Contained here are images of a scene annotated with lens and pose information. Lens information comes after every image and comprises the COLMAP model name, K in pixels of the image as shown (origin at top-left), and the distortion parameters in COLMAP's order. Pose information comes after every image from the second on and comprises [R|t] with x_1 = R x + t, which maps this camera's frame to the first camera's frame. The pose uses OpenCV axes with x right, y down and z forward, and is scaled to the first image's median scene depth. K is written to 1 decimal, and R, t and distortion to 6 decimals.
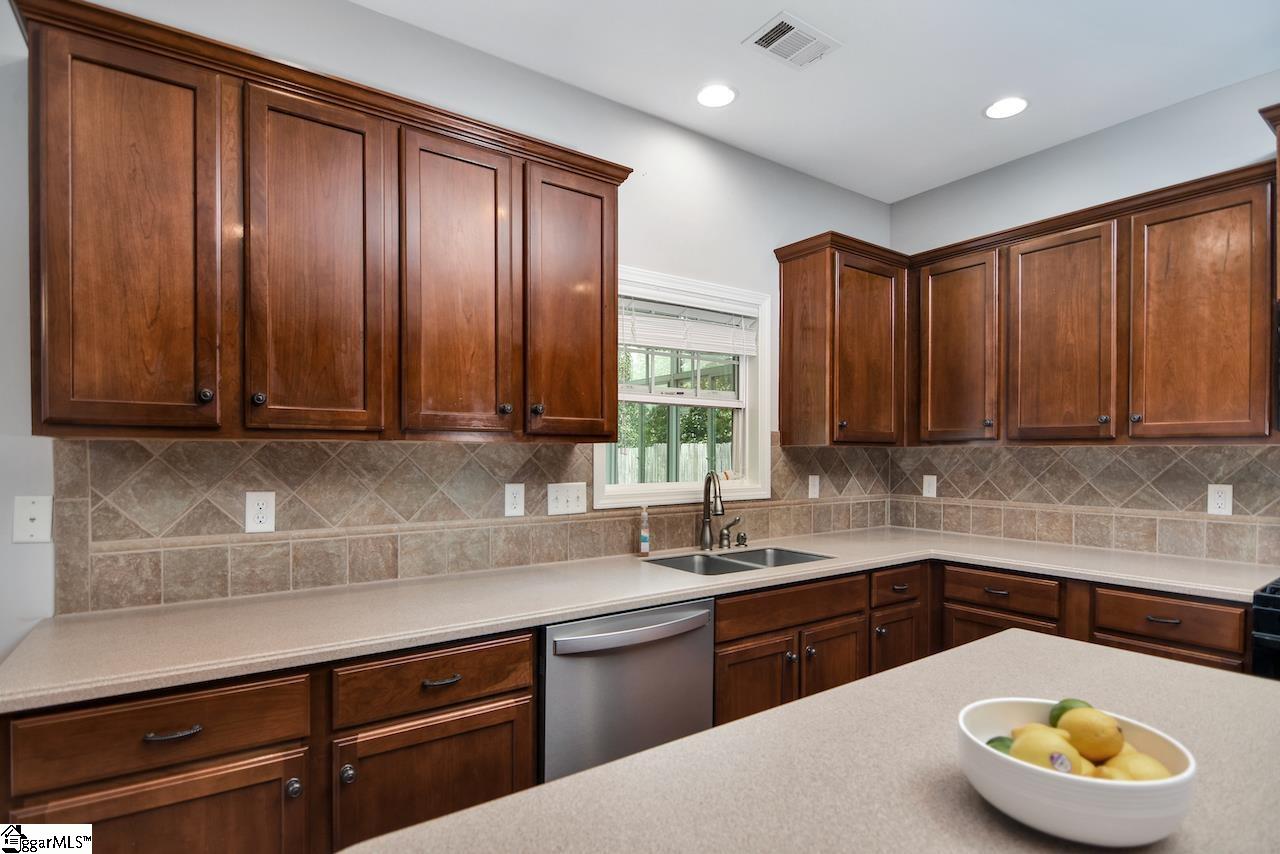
lens RADIAL K [[637.6, 0, 638.0], [0, 637.6, 467.3], [0, 0, 1]] dist [0.000569, -0.017682]
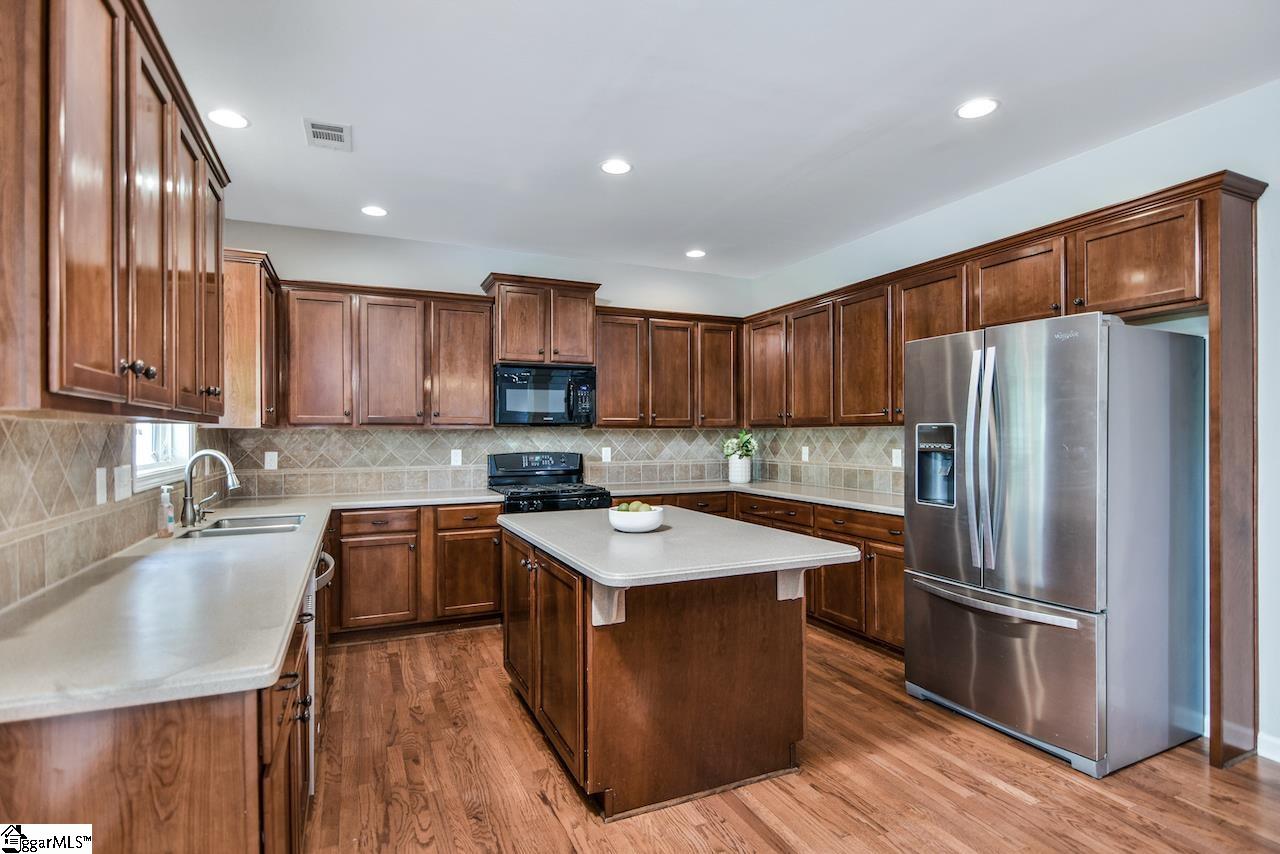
lens RADIAL K [[634.3, 0, 639.0], [0, 634.3, 436.9], [0, 0, 1]] dist [0.001731, -0.016414]
pose [[0.191738, -0.006391, 0.981425, -0.761496], [0.026774, 0.999641, 0.001279, 0.001113], [-0.981081, 0.026032, 0.191840, 0.072120]]
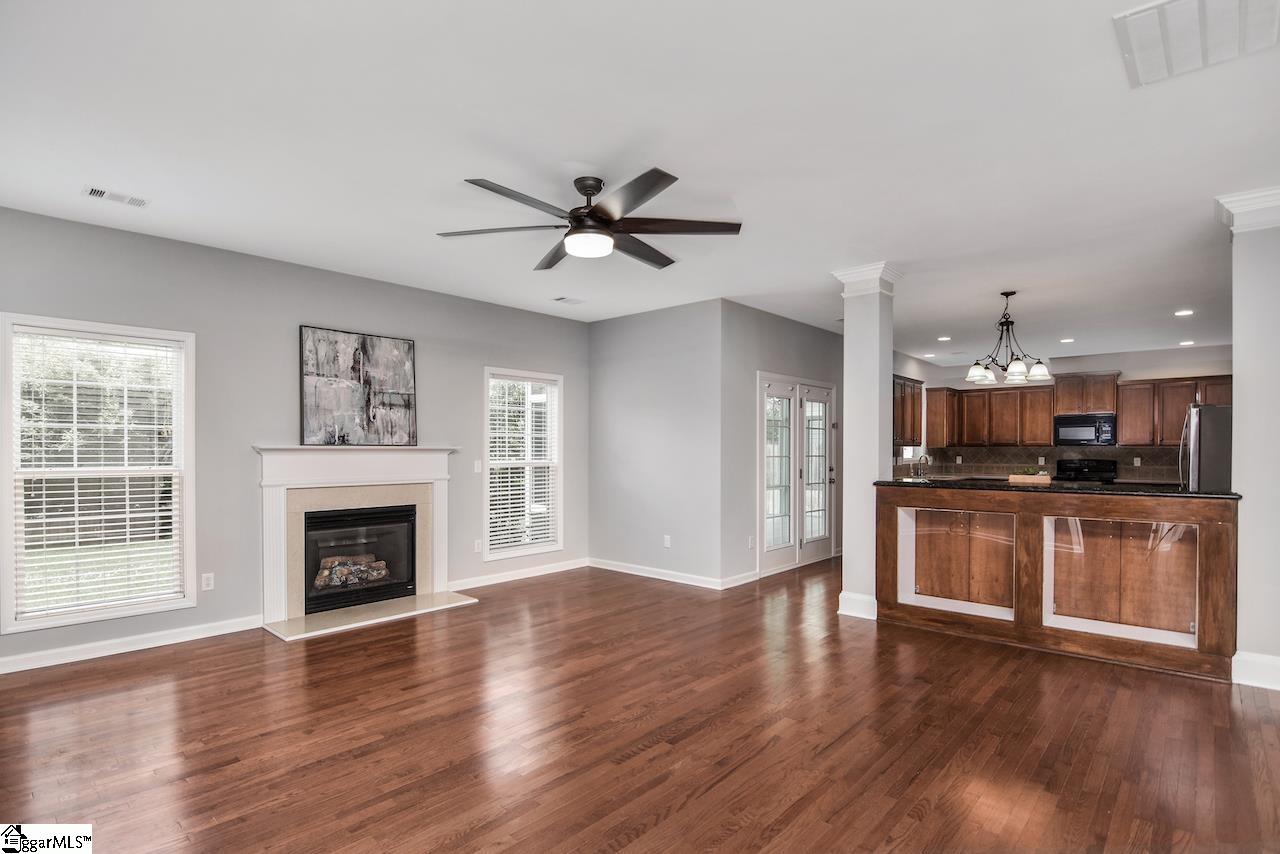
lens RADIAL K [[626.2, 0, 645.3], [0, 626.2, 452.2], [0, 0, 1]] dist [-0.002829, -0.000431]
pose [[0.974699, 0.002908, 0.223501, -2.159096], [0.001161, 0.999836, -0.018071, 0.057334], [-0.223517, 0.017873, 0.974536, -2.064967]]
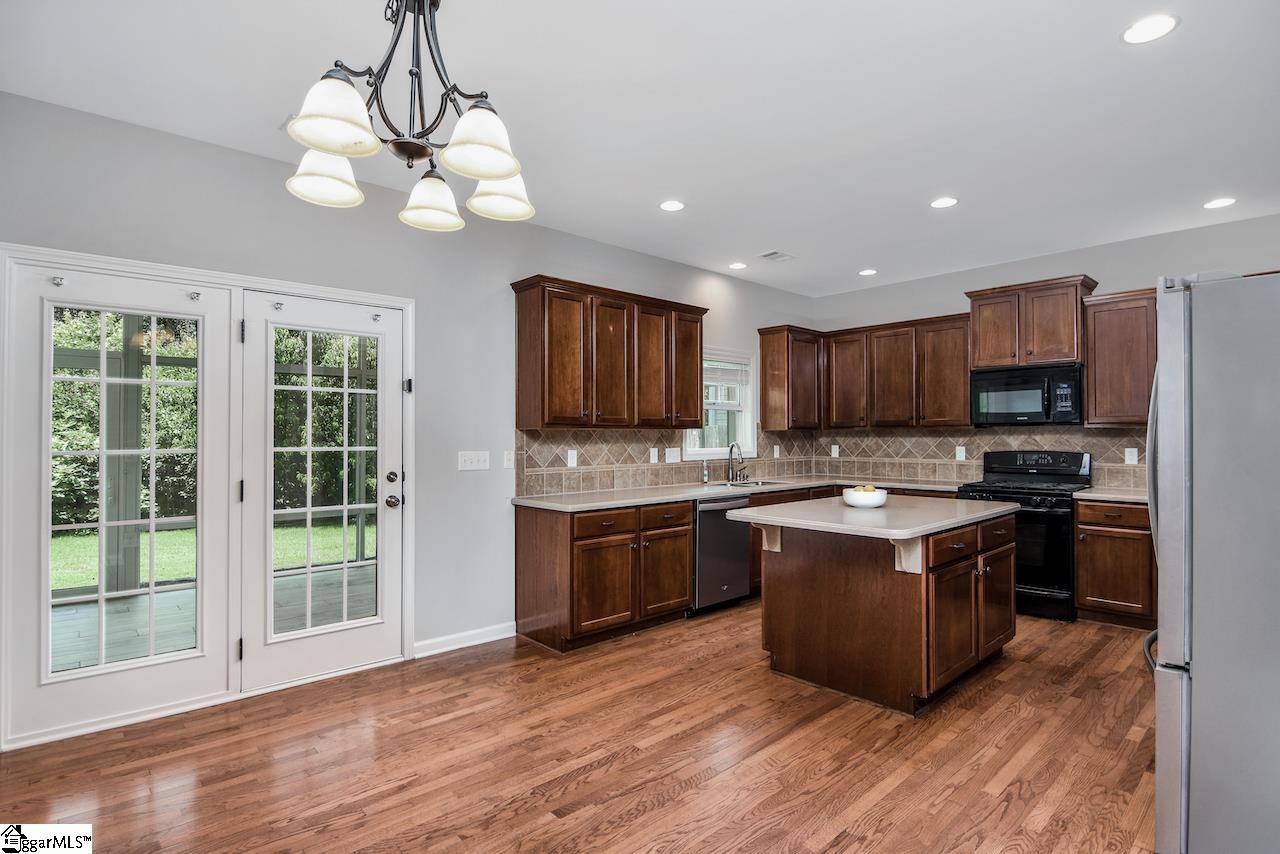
lens RADIAL K [[634.3, 0, 639.0], [0, 634.3, 436.9], [0, 0, 1]] dist [0.001731, -0.016414]
pose [[0.991119, -0.004784, 0.132893, -0.442366], [0.007498, 0.999773, -0.019930, 0.025677], [-0.132768, 0.020749, 0.990930, -0.946083]]
